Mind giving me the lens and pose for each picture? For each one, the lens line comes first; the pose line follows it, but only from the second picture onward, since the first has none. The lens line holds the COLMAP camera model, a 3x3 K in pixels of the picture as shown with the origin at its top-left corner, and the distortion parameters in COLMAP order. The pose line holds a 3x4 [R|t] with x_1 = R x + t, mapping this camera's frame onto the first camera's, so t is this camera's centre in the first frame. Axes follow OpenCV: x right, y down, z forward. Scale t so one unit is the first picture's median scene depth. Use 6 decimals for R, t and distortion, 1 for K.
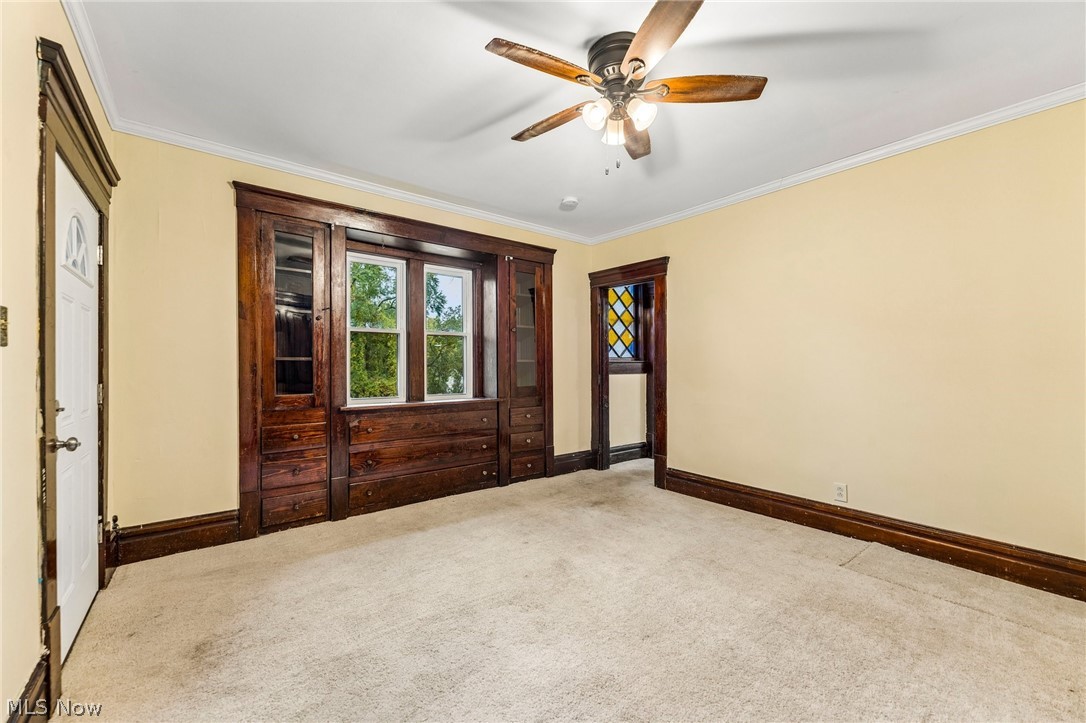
lens RADIAL K [[429.5, 0, 540.1], [0, 429.5, 364.9], [0, 0, 1]] dist [-0.001128, -0.000118]
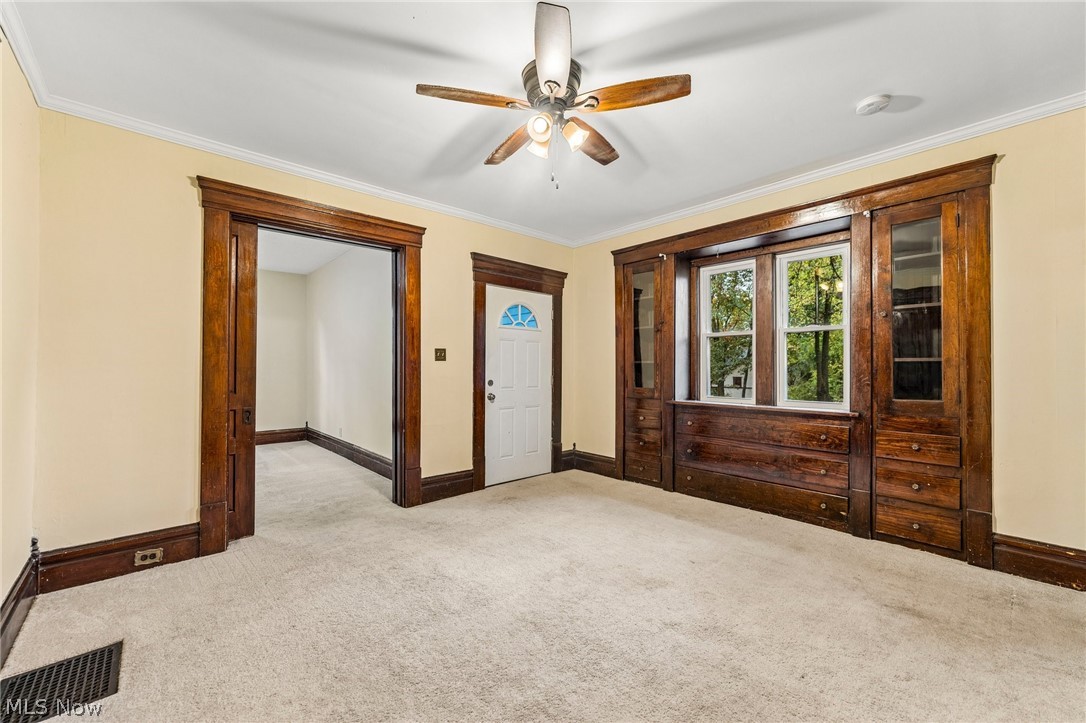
lens RADIAL K [[429.5, 0, 540.1], [0, 429.5, 364.9], [0, 0, 1]] dist [-0.001128, -0.000118]
pose [[0.073098, -0.004301, -0.997315, 0.724849], [0.001862, 0.999990, -0.004176, -0.000099], [0.997323, -0.001552, 0.073106, 0.521280]]
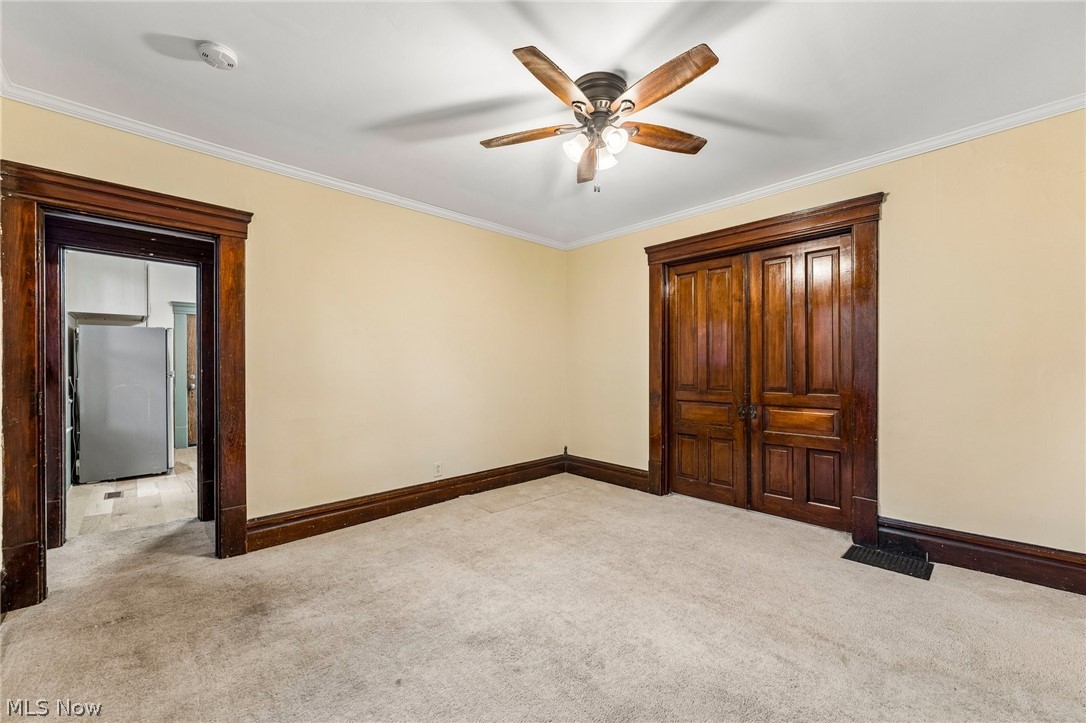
lens RADIAL K [[429.5, 0, 540.1], [0, 429.5, 364.9], [0, 0, 1]] dist [-0.001128, -0.000118]
pose [[-0.095222, 0.001265, 0.995455, -0.530499], [0.004870, 0.999988, -0.000805, -0.008201], [-0.995444, 0.004771, -0.095227, 0.734704]]
